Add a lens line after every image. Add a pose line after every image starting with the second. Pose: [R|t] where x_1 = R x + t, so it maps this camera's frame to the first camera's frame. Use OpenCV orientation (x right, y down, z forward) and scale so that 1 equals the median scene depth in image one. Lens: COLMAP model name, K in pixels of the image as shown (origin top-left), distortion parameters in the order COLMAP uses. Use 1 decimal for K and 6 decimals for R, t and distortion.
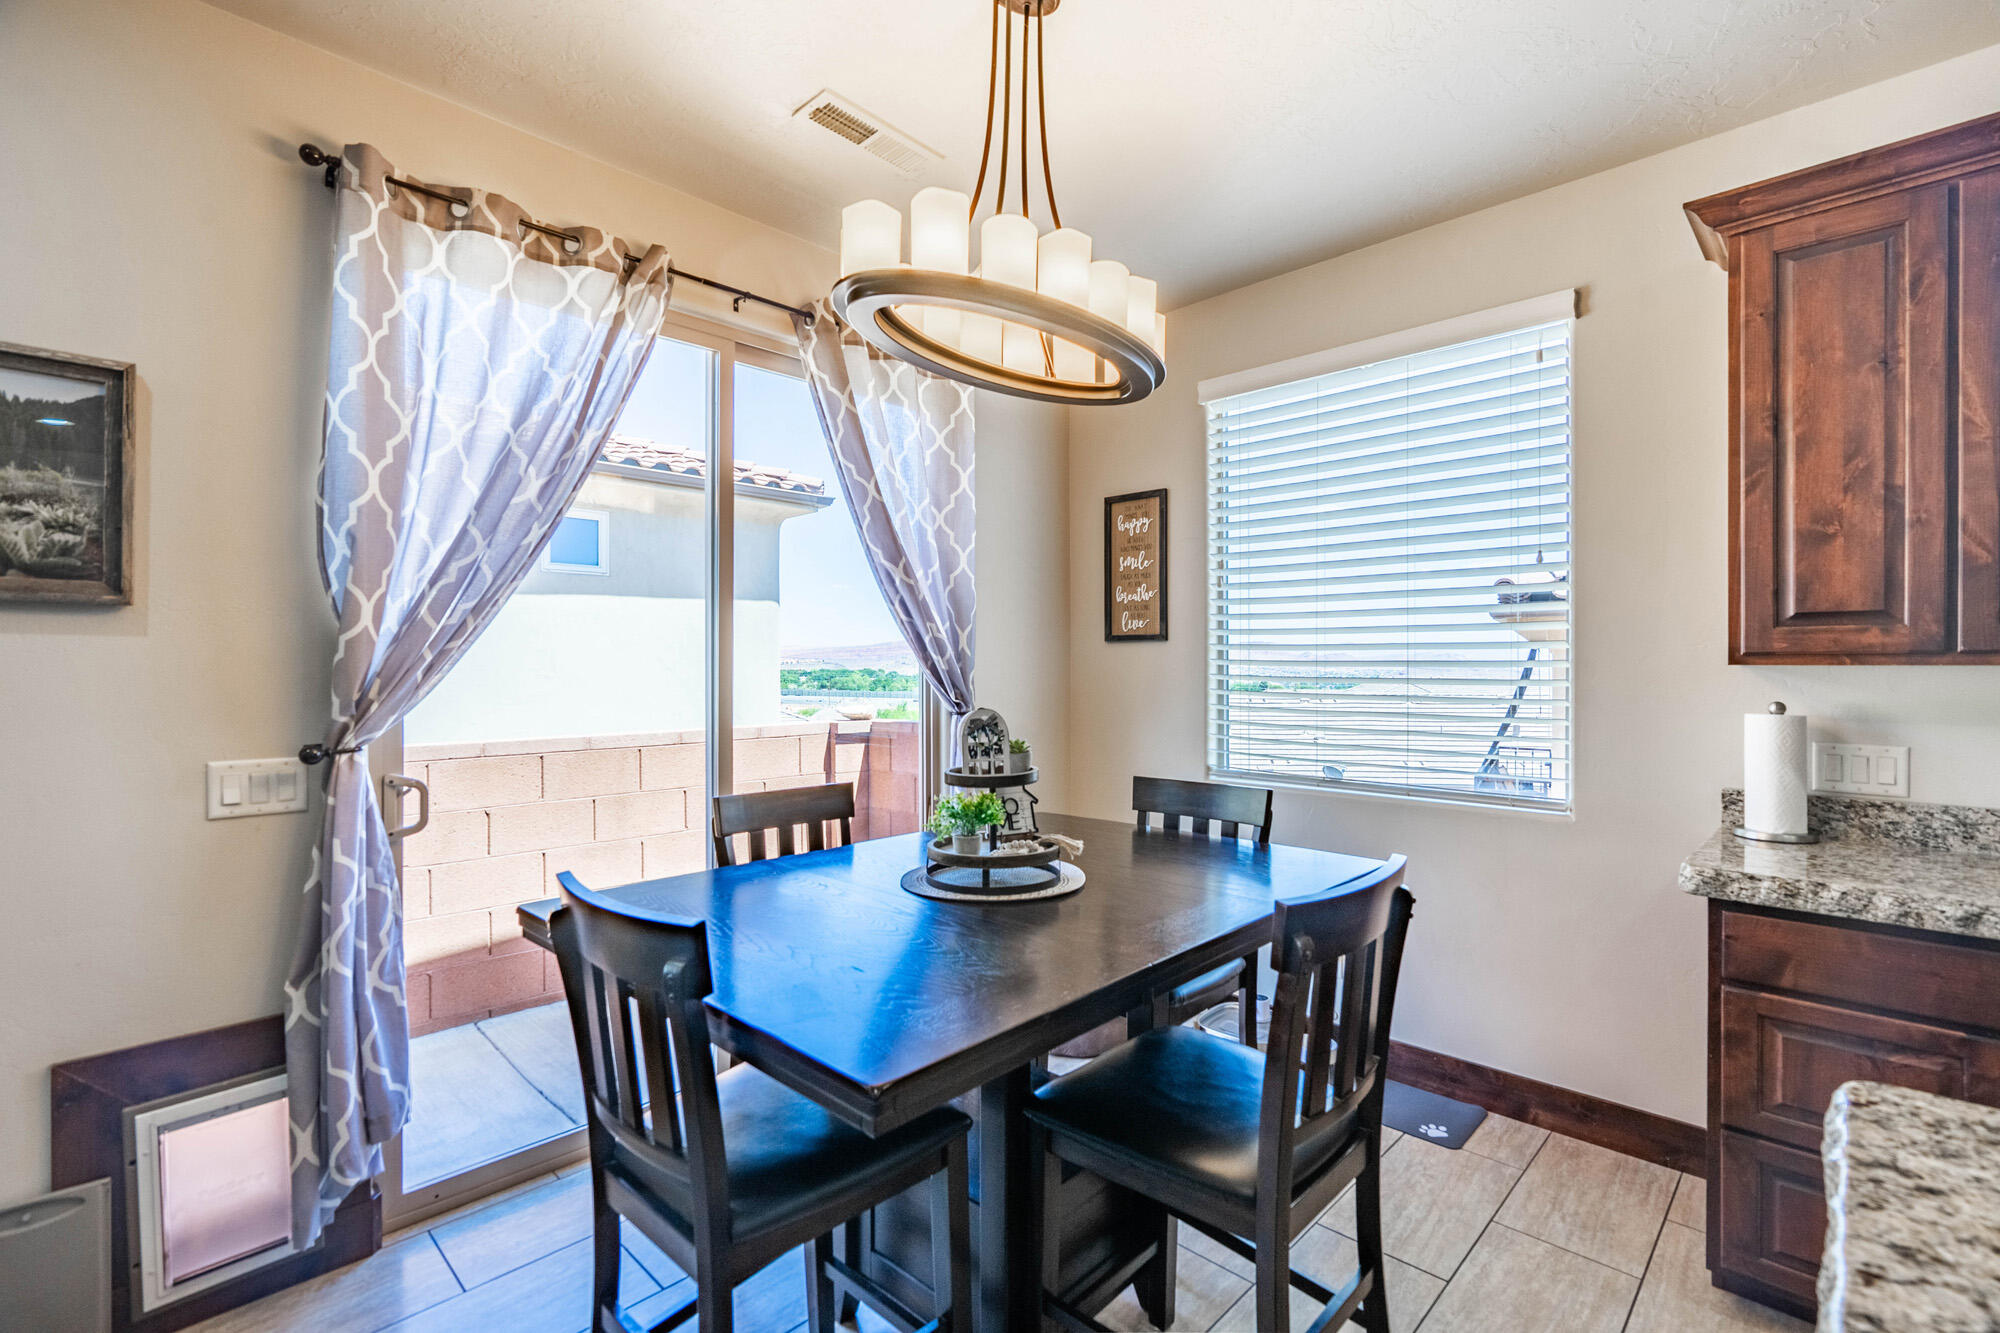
lens RADIAL K [[909.8, 0, 1012.3], [0, 909.8, 666.7], [0, 0, 1]] dist [-0.000604, 0.001448]
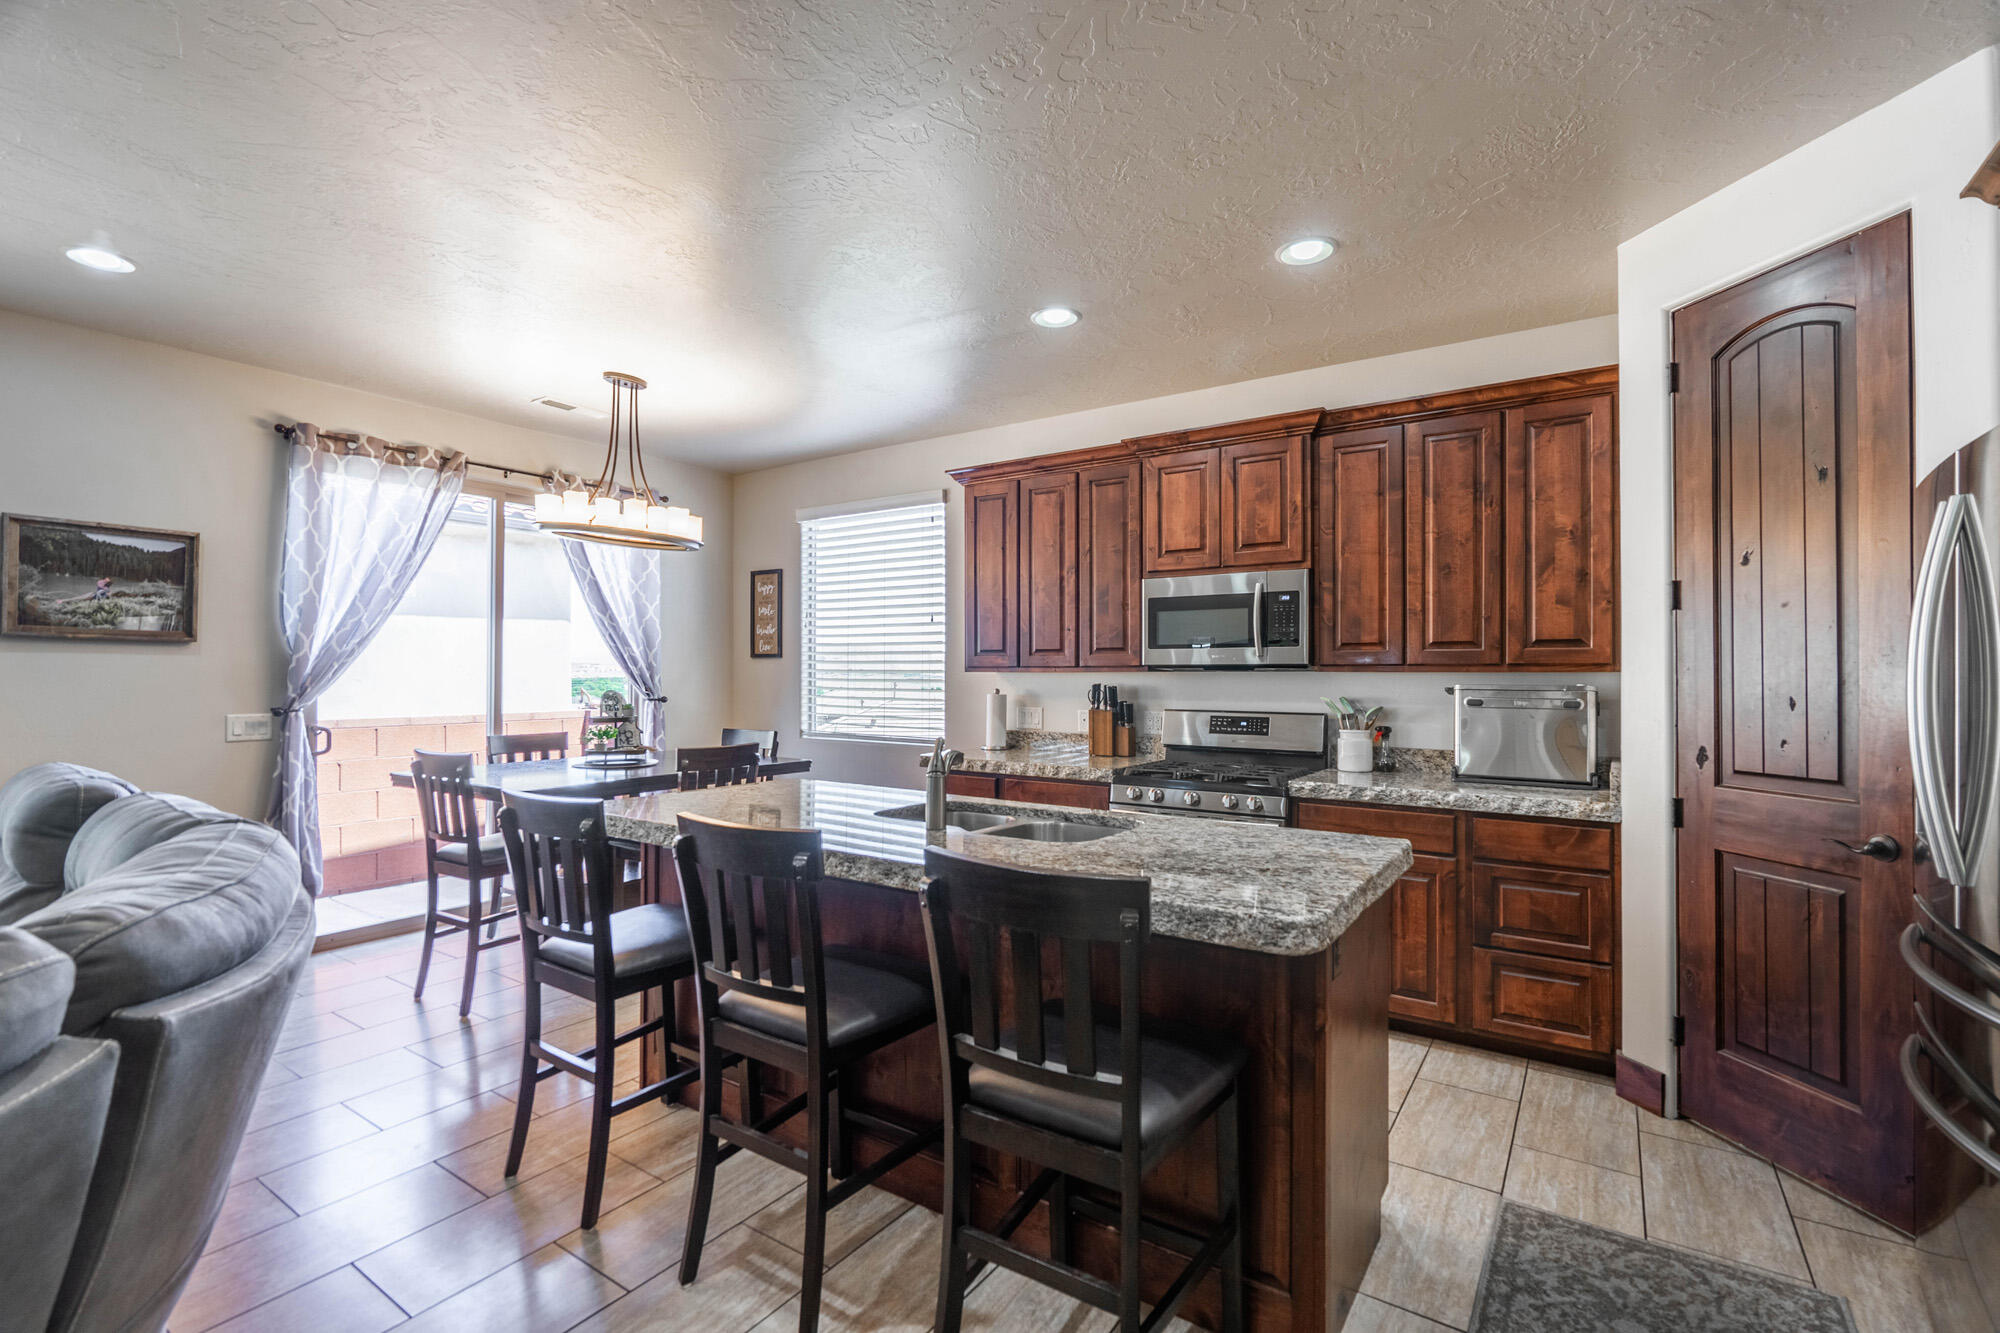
lens RADIAL K [[909.8, 0, 1012.2], [0, 909.8, 667.3], [0, 0, 1]] dist [-0.000604, 0.001448]
pose [[0.985033, 0.004325, 0.172312, 0.522830], [-0.002755, 0.999952, -0.009351, 0.007748], [-0.172344, 0.008736, 0.984998, -1.319527]]
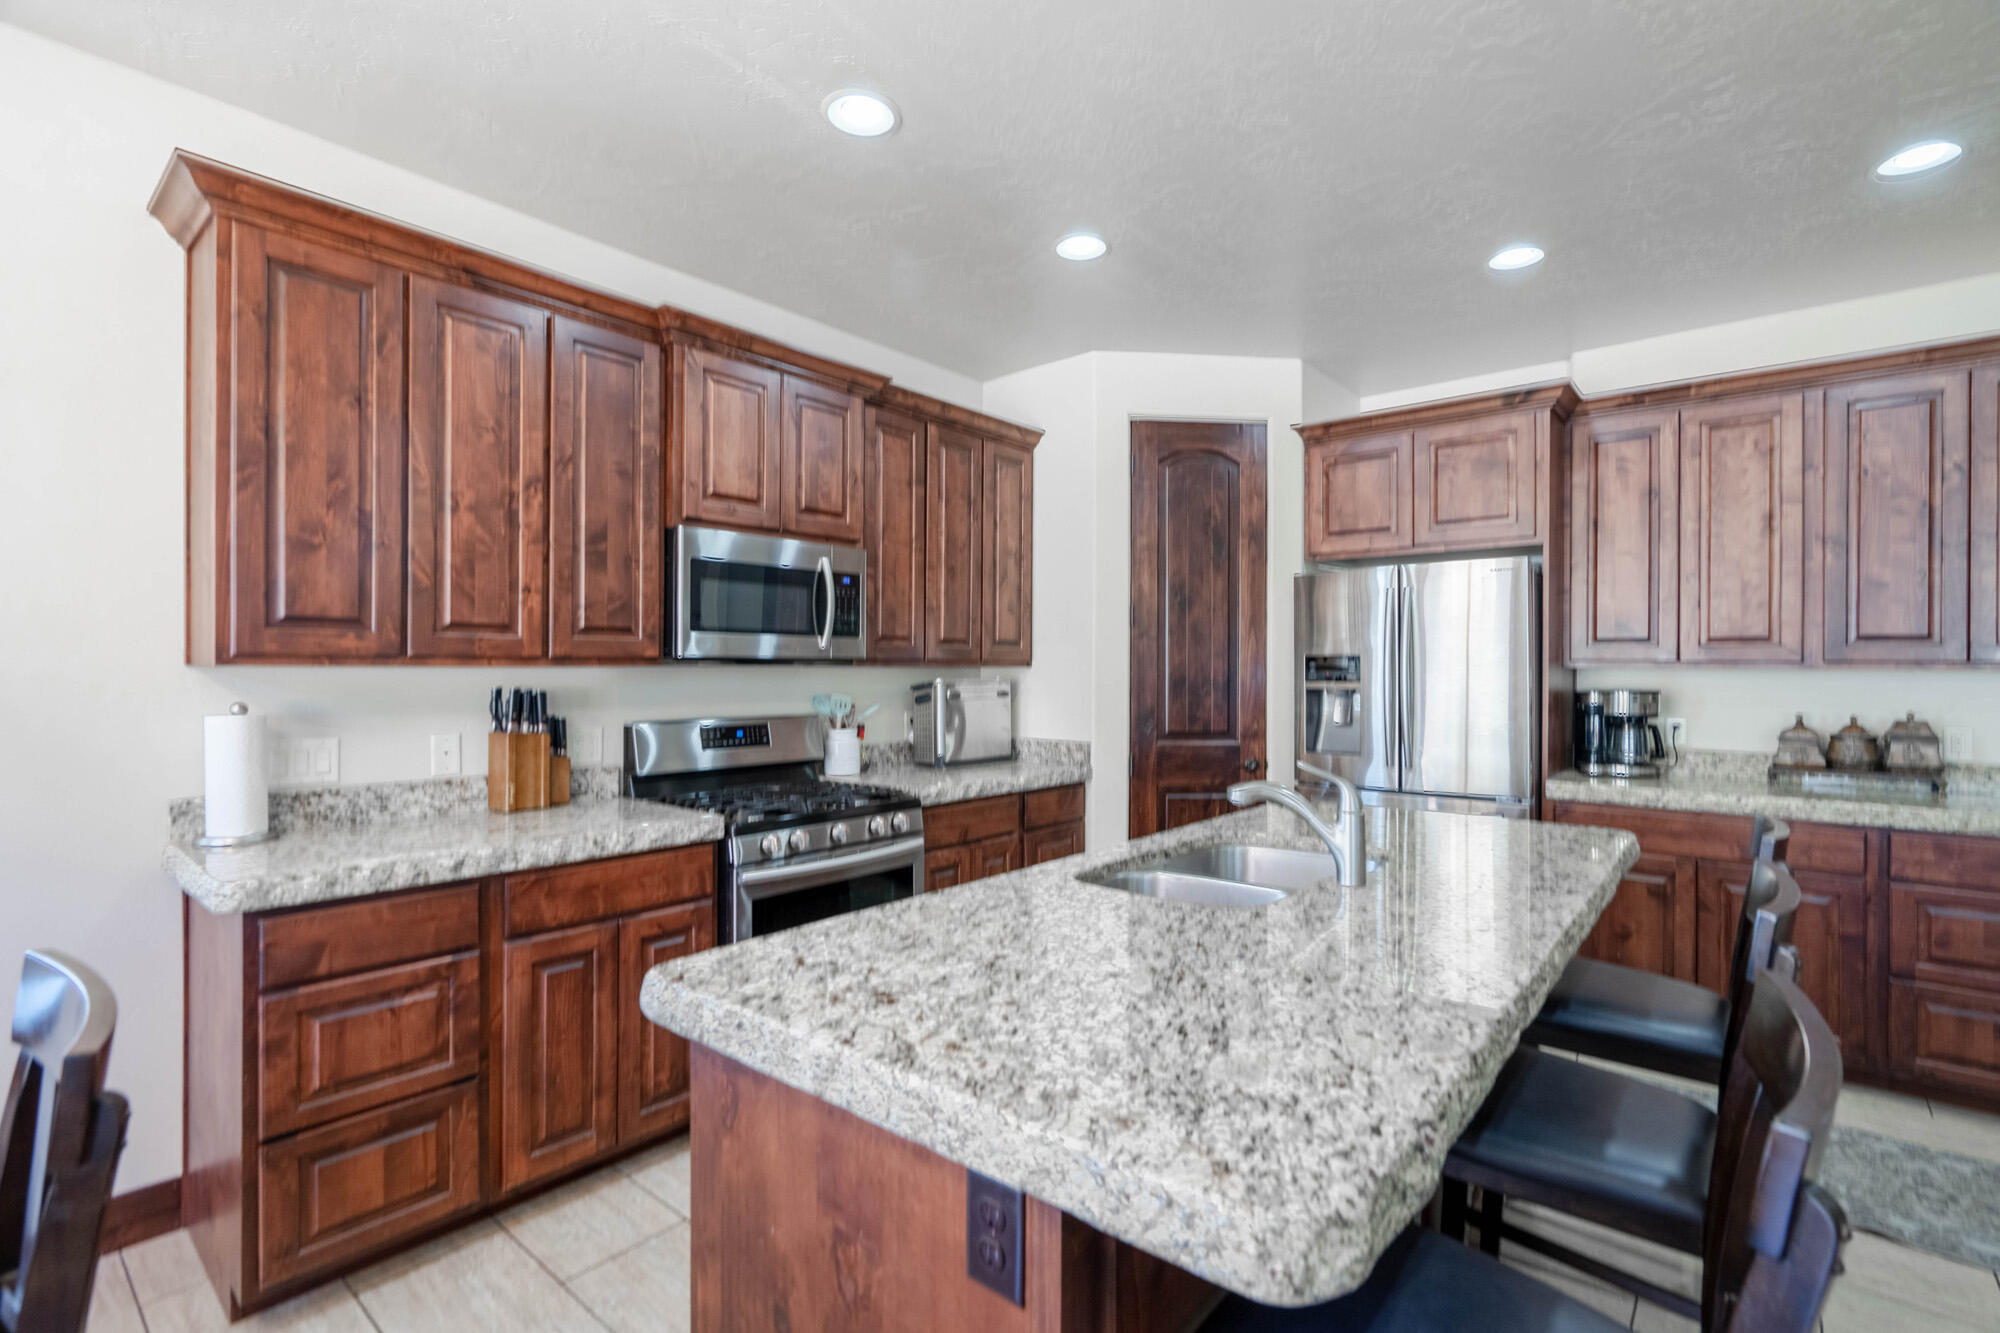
lens RADIAL K [[909.8, 0, 999.2], [0, 909.8, 664.6], [0, 0, 1]] dist [-0.000604, 0.001448]
pose [[-0.064273, 0.005048, 0.997920, -0.214641], [-0.000367, 0.999987, -0.005082, 0.001401], [-0.997932, -0.000693, -0.064271, 0.256573]]
